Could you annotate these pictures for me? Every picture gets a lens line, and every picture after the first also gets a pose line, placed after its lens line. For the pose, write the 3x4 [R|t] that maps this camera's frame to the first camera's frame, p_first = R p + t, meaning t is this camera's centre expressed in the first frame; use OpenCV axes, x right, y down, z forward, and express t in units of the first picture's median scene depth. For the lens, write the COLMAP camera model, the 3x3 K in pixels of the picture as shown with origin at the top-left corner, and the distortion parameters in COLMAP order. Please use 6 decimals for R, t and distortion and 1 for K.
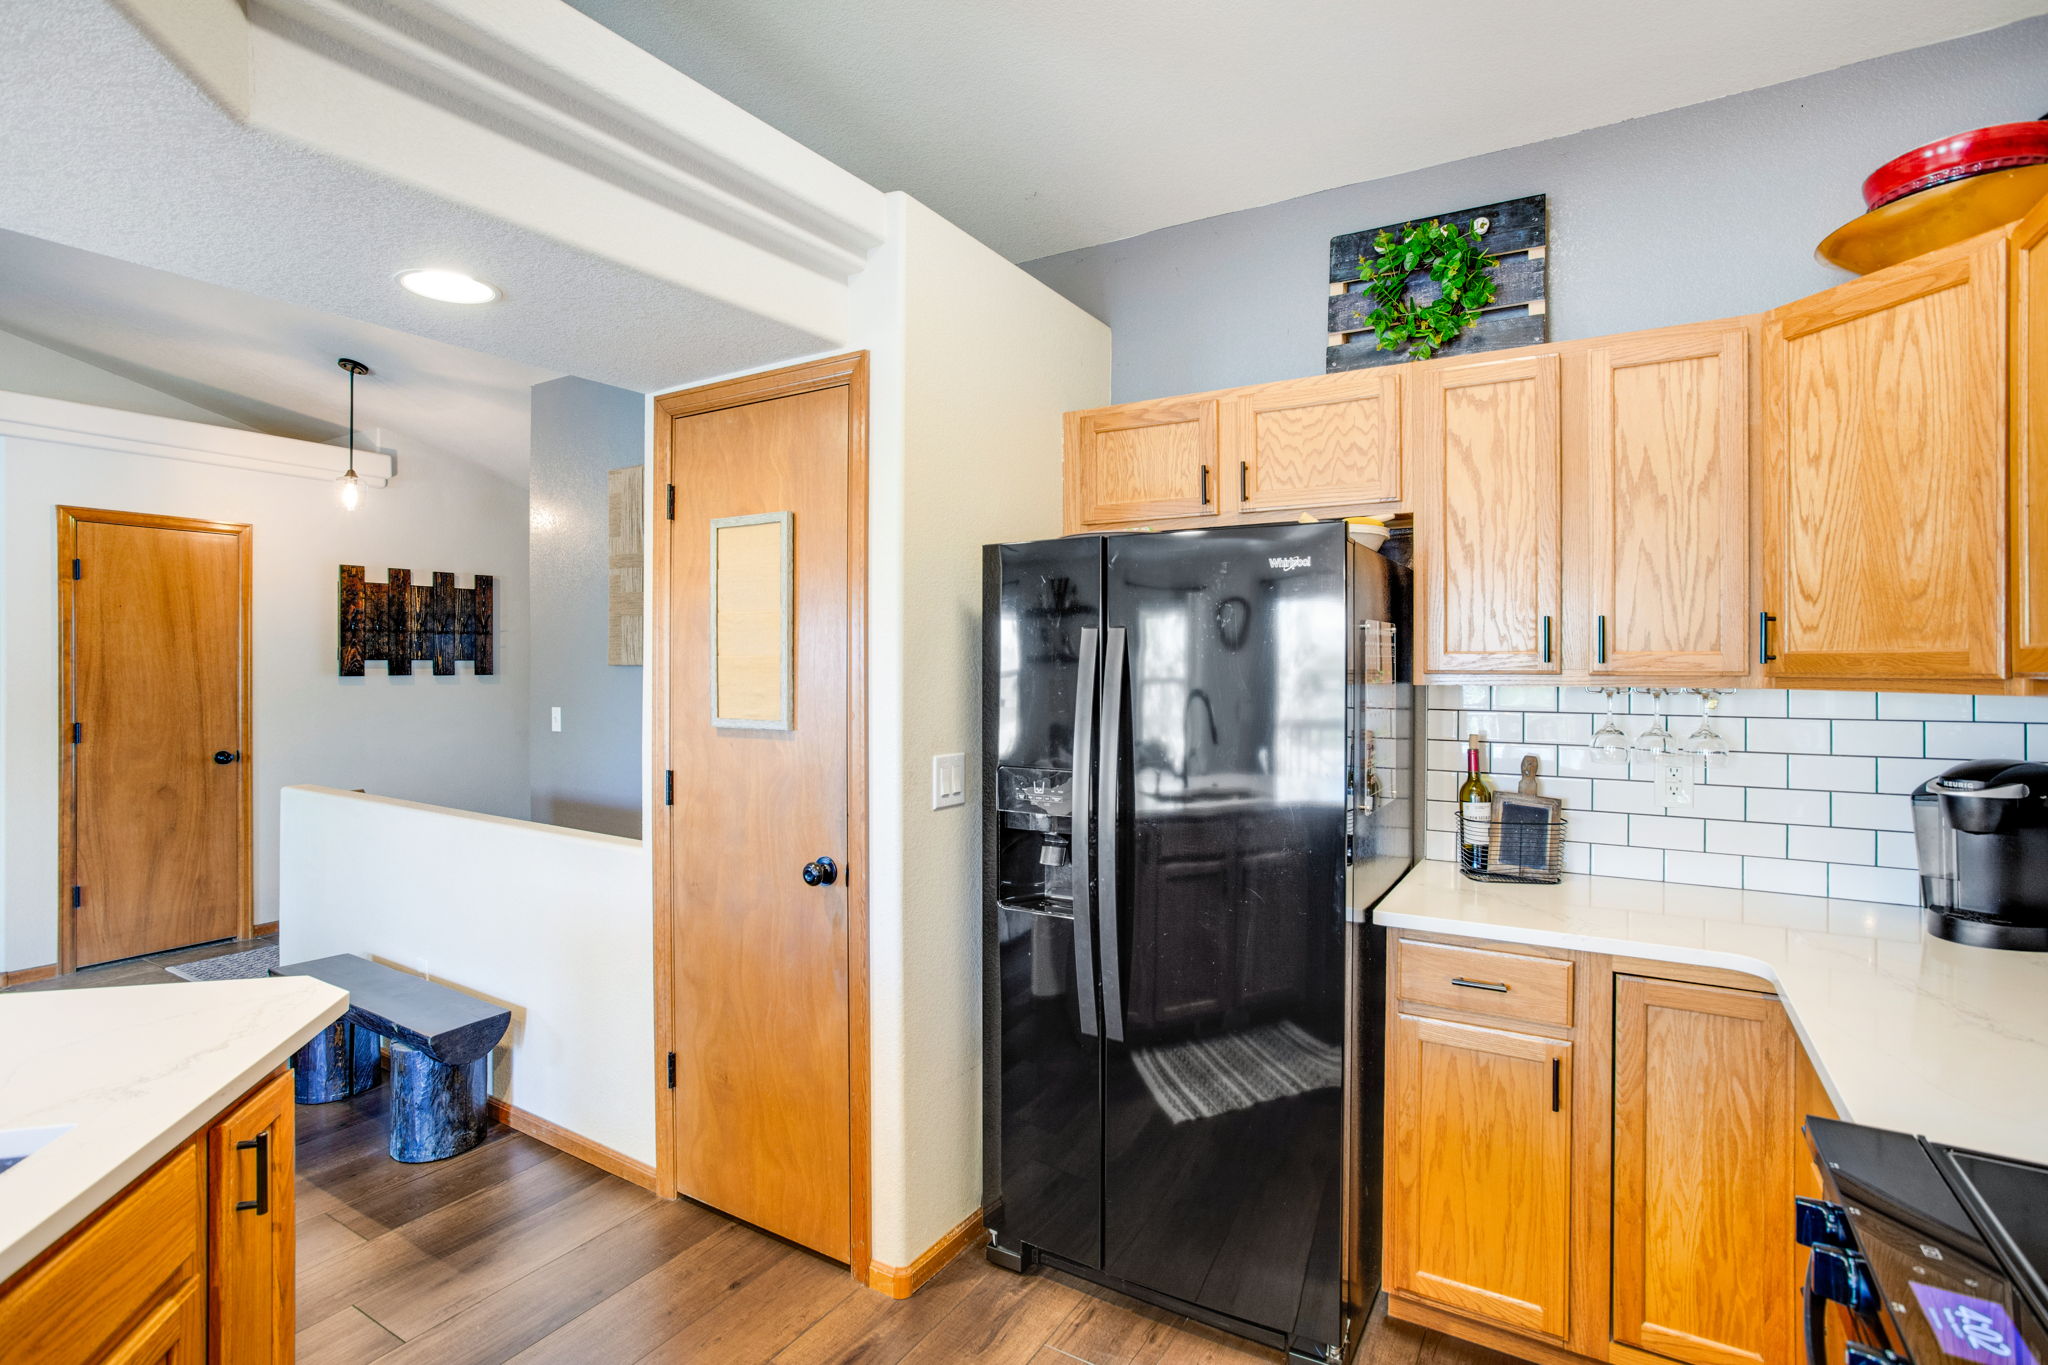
lens RADIAL K [[976.2, 0, 1028.8], [0, 976.2, 660.4], [0, 0, 1]] dist [-0.012797, 0.000487]
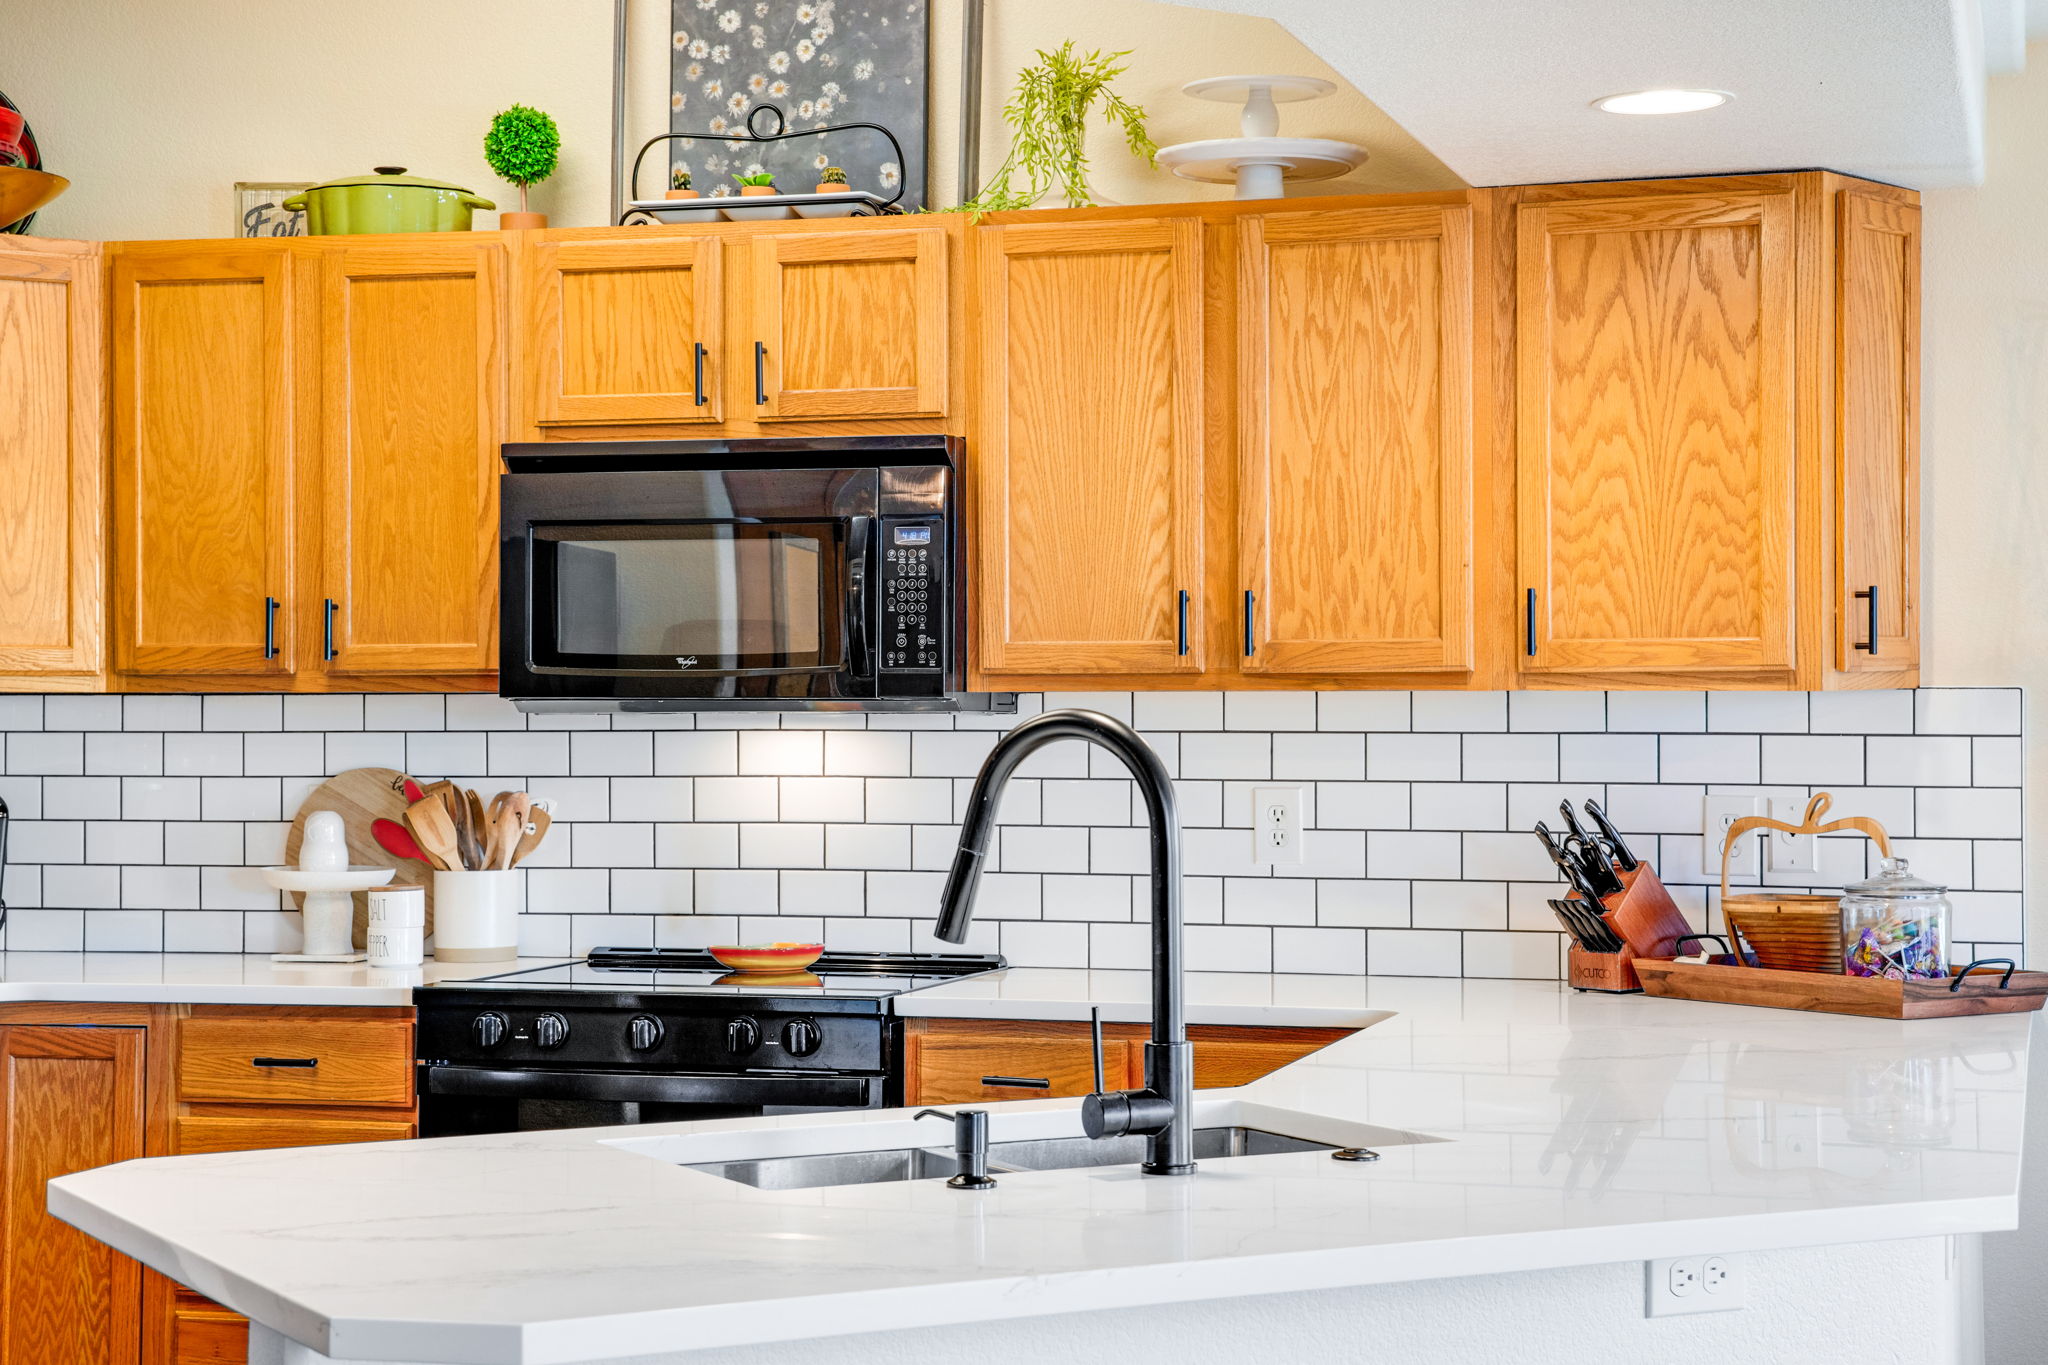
lens RADIAL K [[3453.5, 0, 1024.0], [0, 3453.5, 682.5], [0, 0, 1]] dist [-0.037083, 3.584475]
pose [[-0.238153, 0.001879, 0.971226, -2.575455], [0.002643, 0.999996, -0.001286, 0.030266], [-0.971224, 0.002261, -0.238157, 0.814601]]
